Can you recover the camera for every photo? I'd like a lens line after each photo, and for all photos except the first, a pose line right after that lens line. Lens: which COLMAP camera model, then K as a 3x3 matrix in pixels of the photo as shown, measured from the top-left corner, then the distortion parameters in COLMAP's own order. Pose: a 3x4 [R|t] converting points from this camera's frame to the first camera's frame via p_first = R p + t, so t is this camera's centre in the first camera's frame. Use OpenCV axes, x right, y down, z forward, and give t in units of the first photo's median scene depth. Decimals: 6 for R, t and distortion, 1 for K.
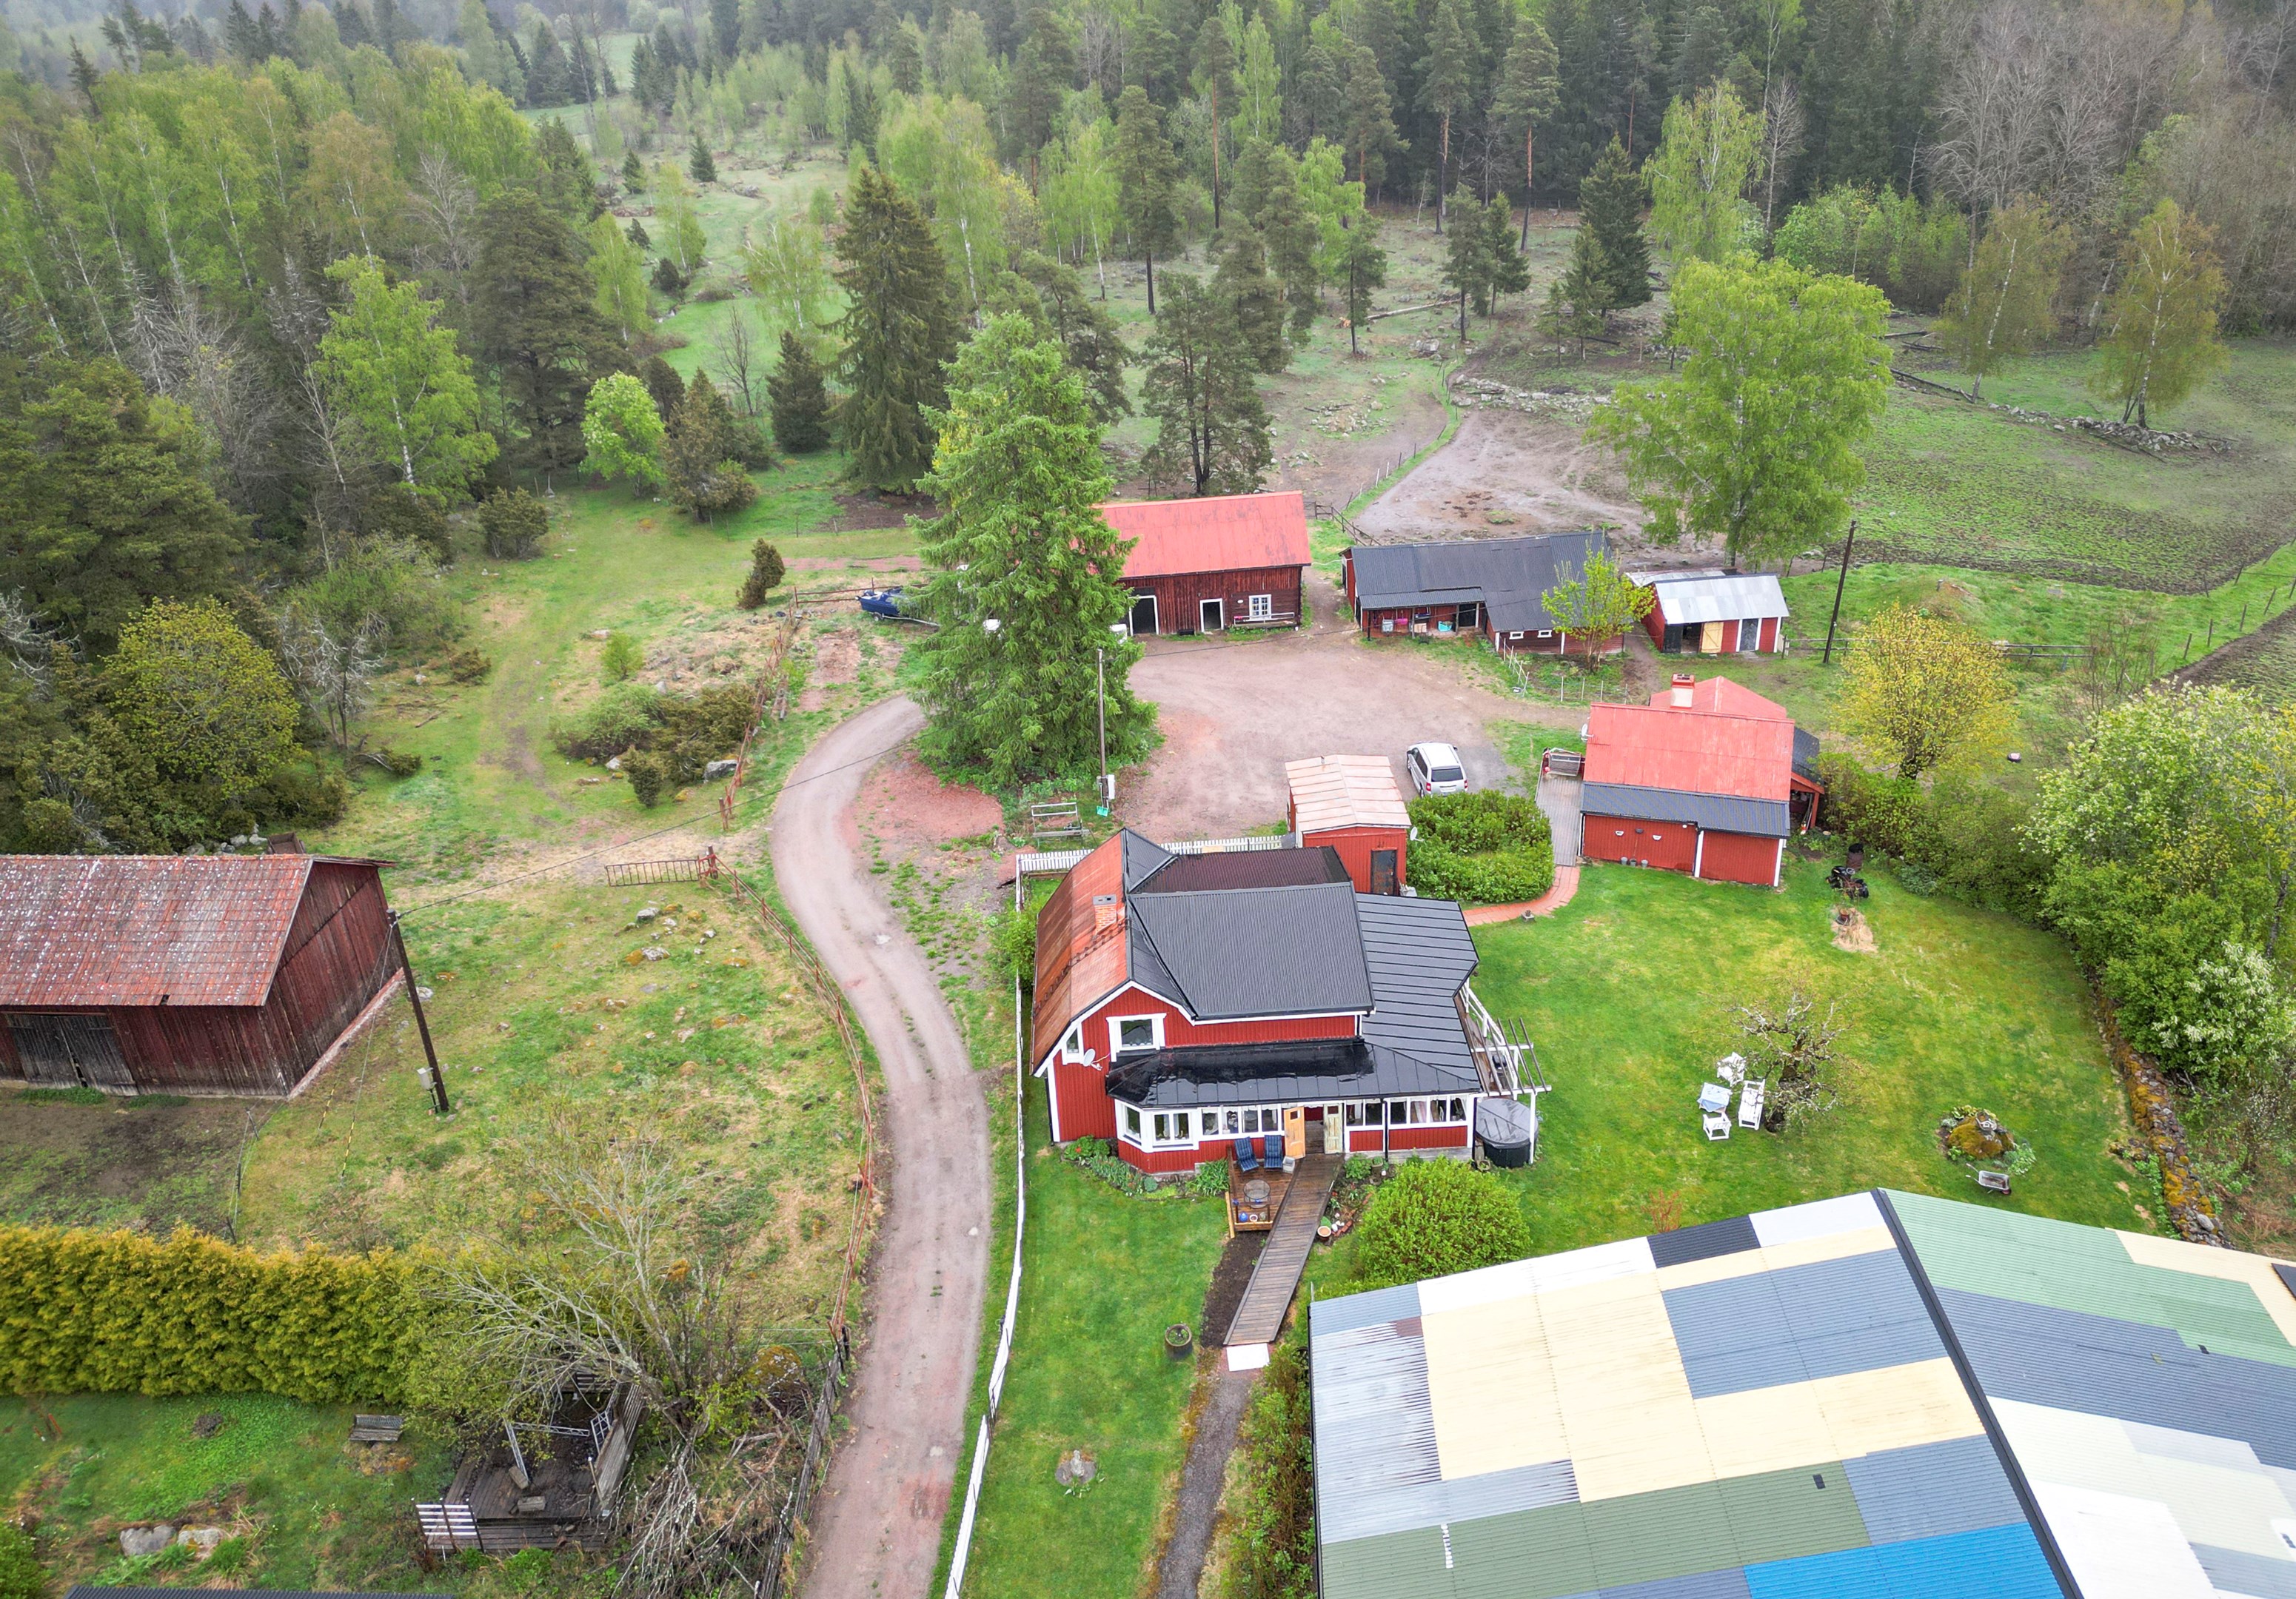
lens RADIAL K [[1678.3, 0, 1168.2], [0, 1678.3, 710.2], [0, 0, 1]] dist [0.076316, -0.050170]
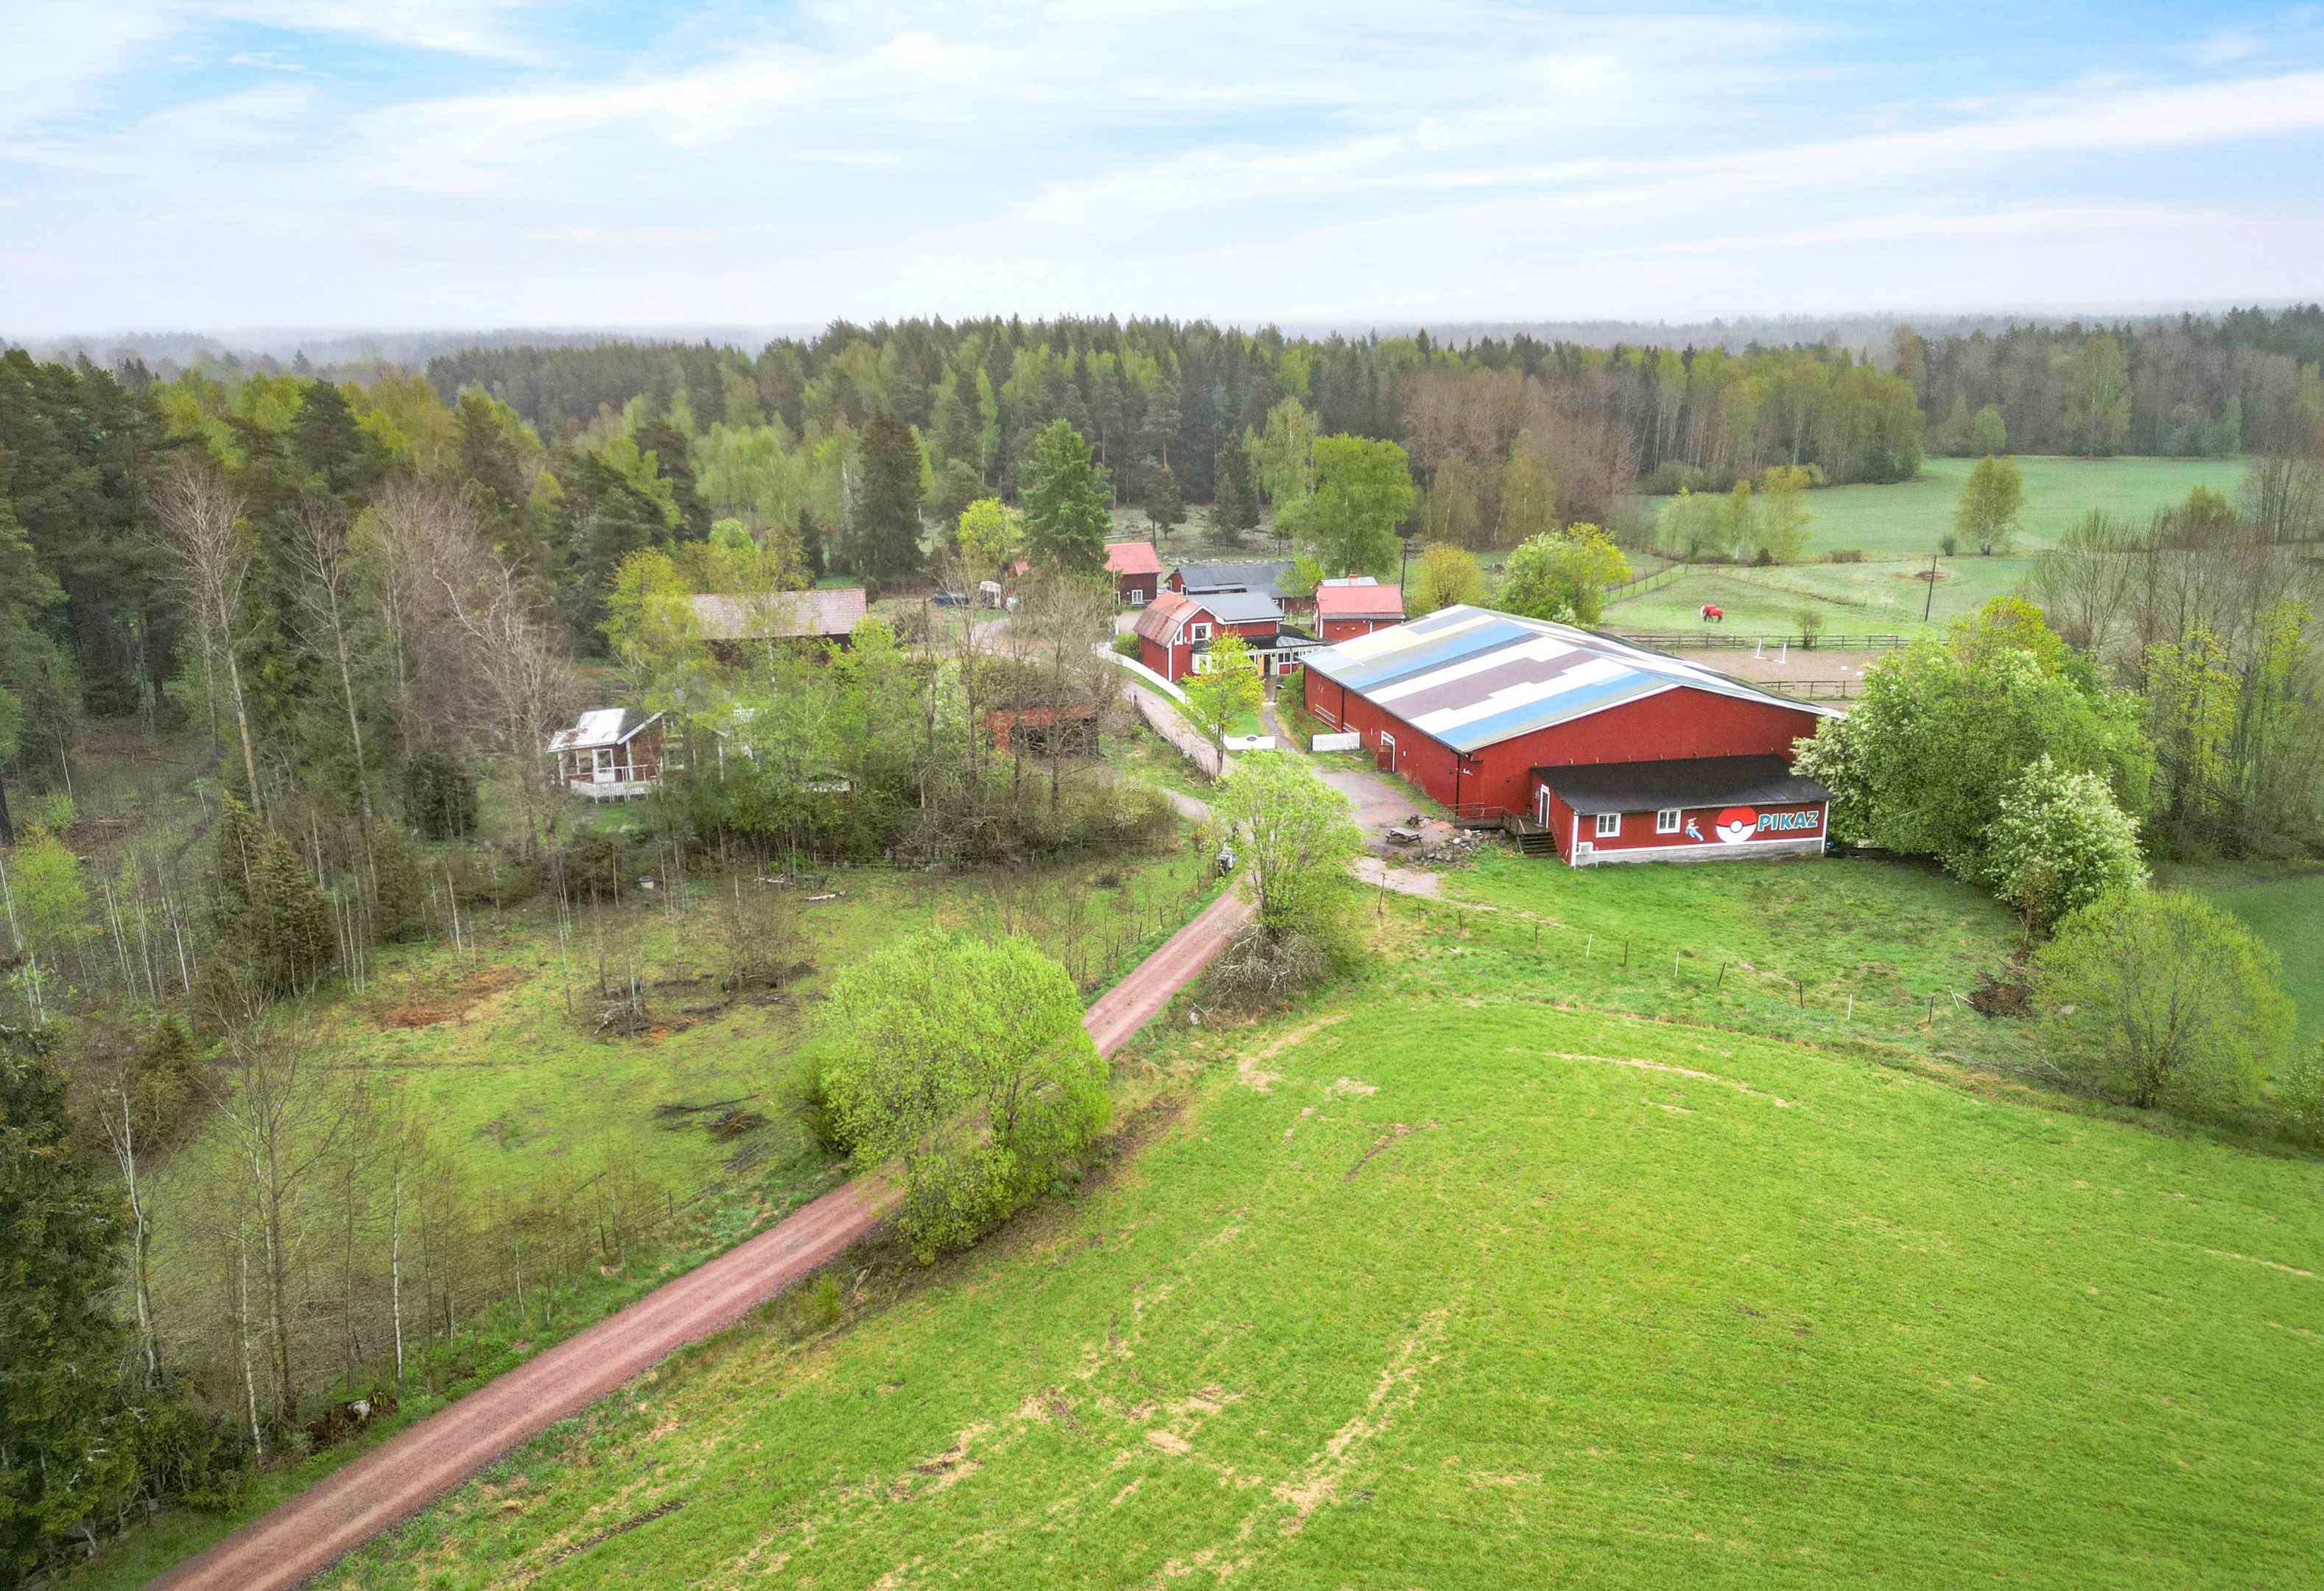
lens RADIAL K [[1719.3, 0, 1120.0], [0, 1719.3, 838.2], [0, 0, 1]] dist [0.134908, -0.157270]
pose [[0.964412, -0.044529, 0.260627, -0.525912], [0.092029, 0.980613, -0.172999, 0.588393], [-0.247871, 0.190827, 0.949813, -0.911738]]
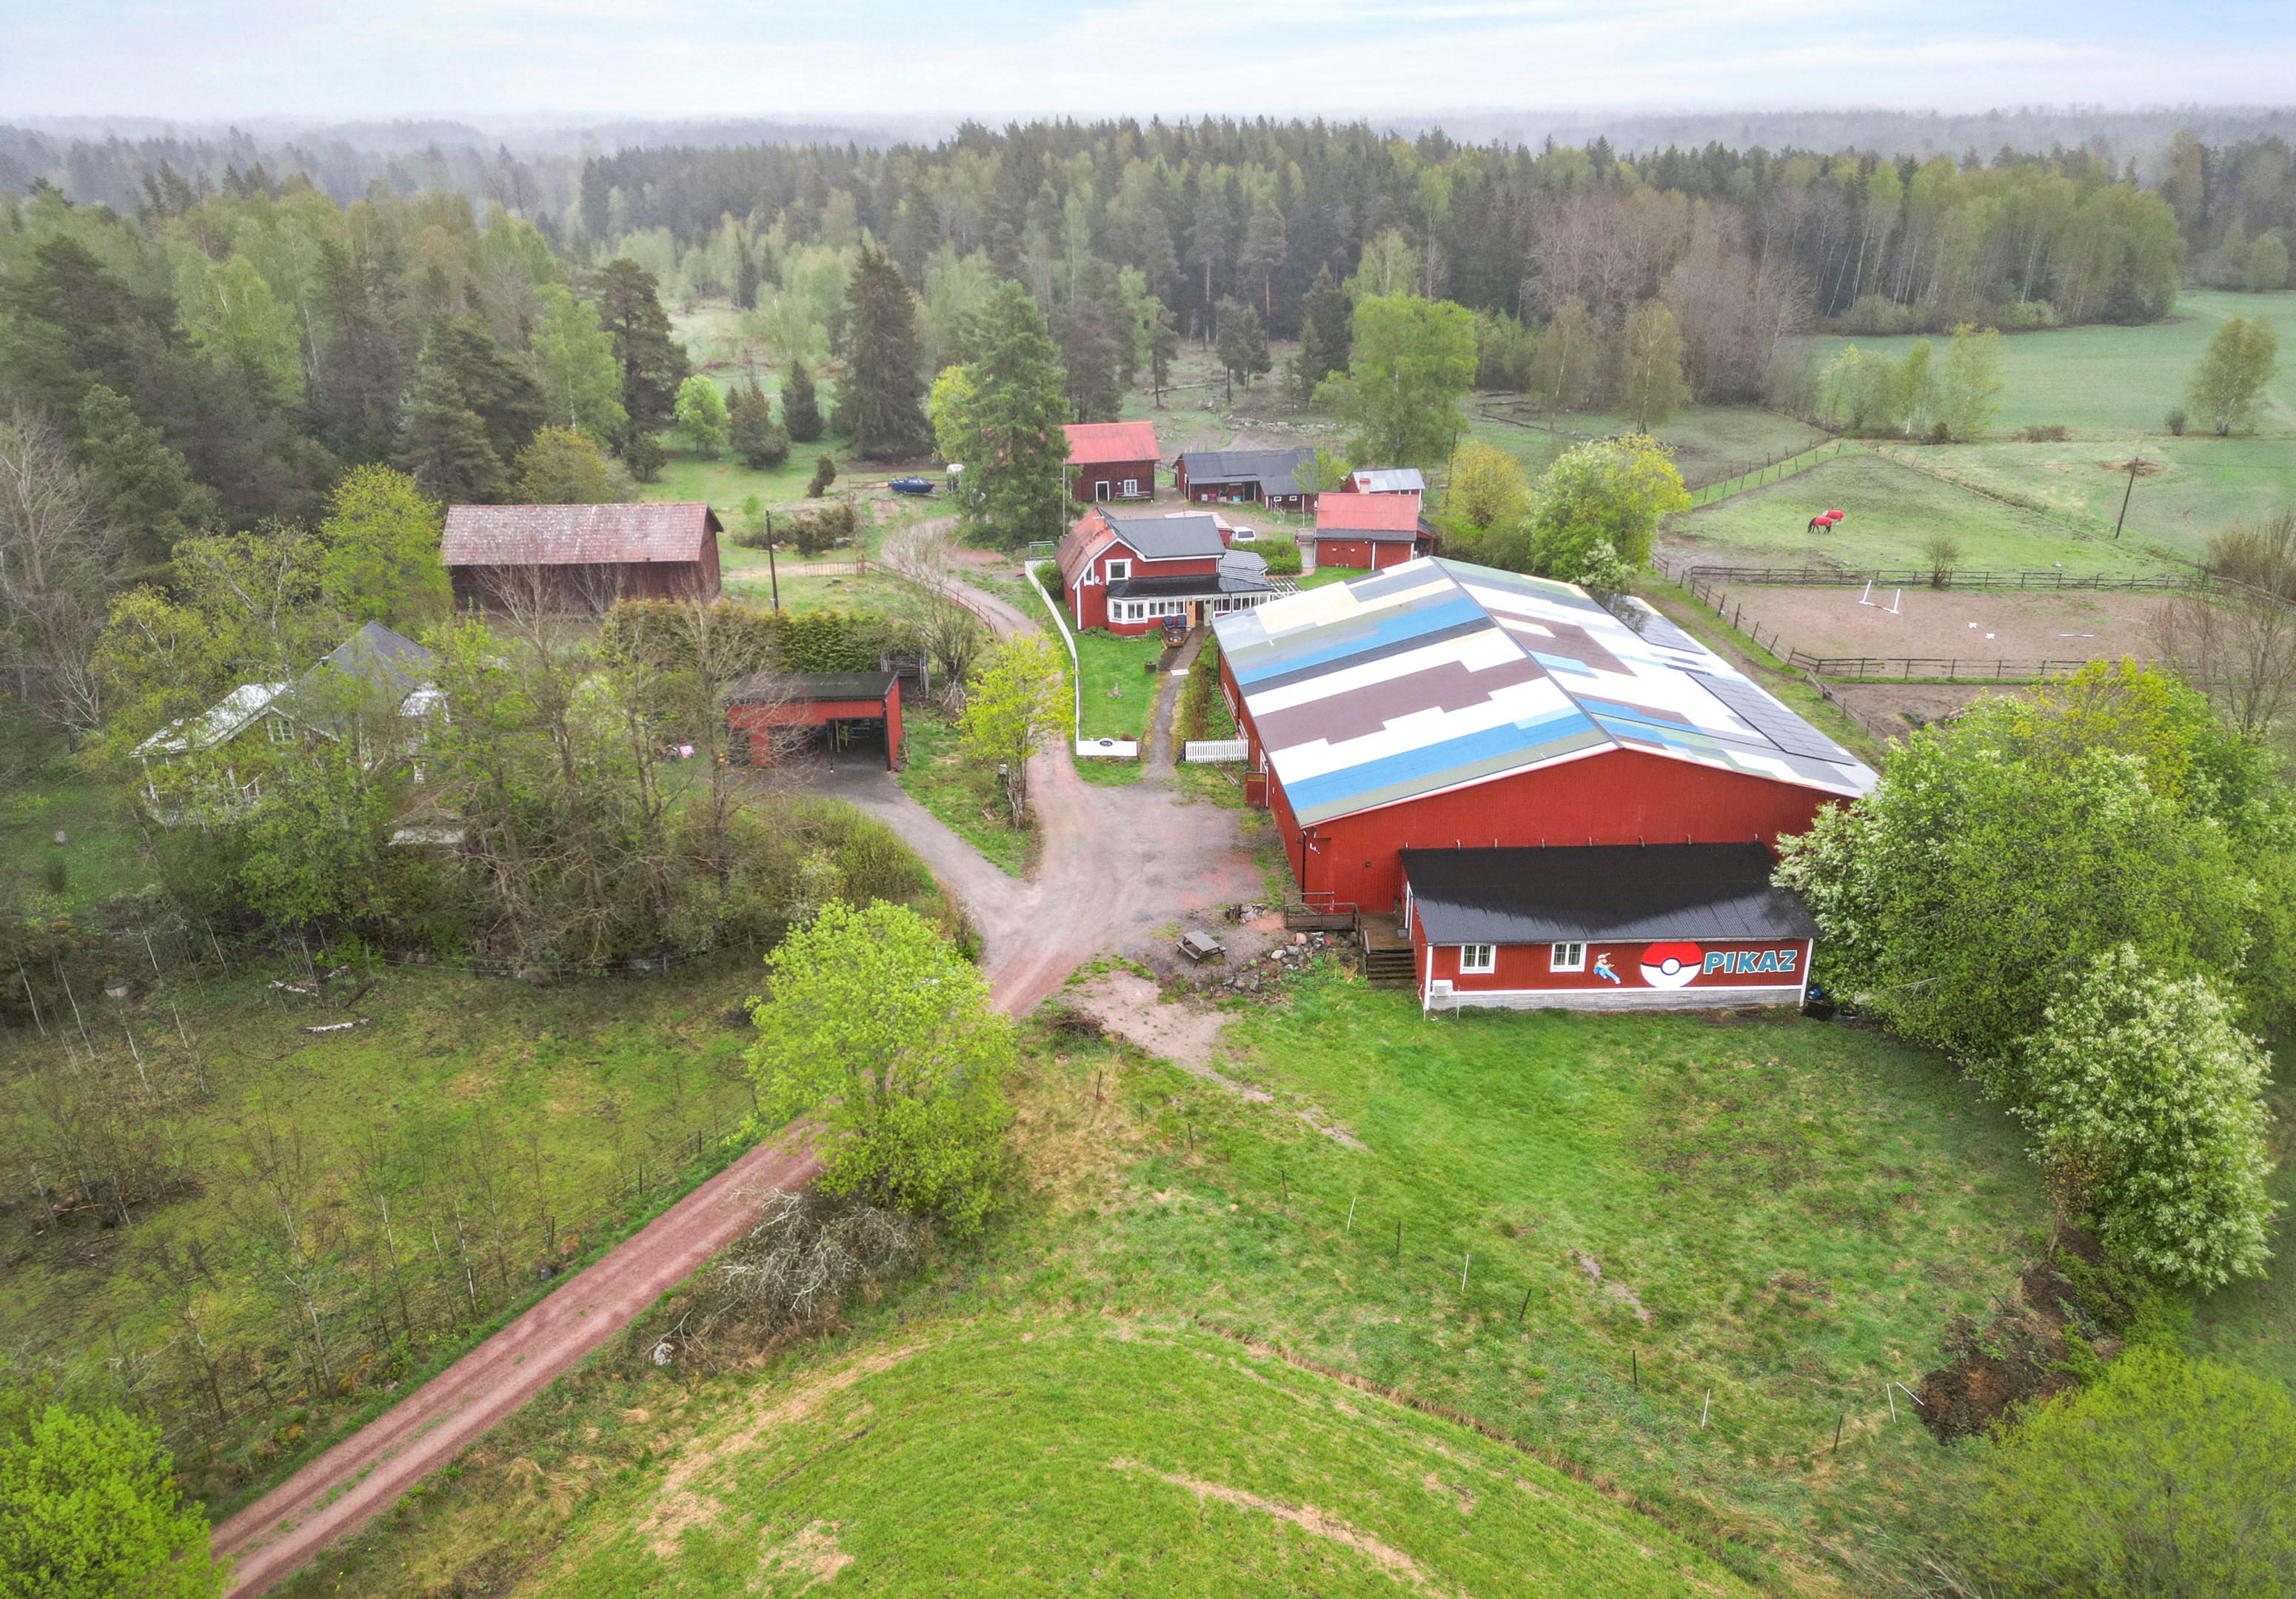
lens RADIAL K [[1616.5, 0, 1148.0], [0, 1616.5, 799.5], [0, 0, 1]] dist [0.133833, -0.141584]
pose [[0.990583, -0.018016, 0.135724, -0.162186], [0.027782, 0.997131, -0.070411, 0.382647], [-0.134066, 0.073519, 0.988242, -0.631940]]
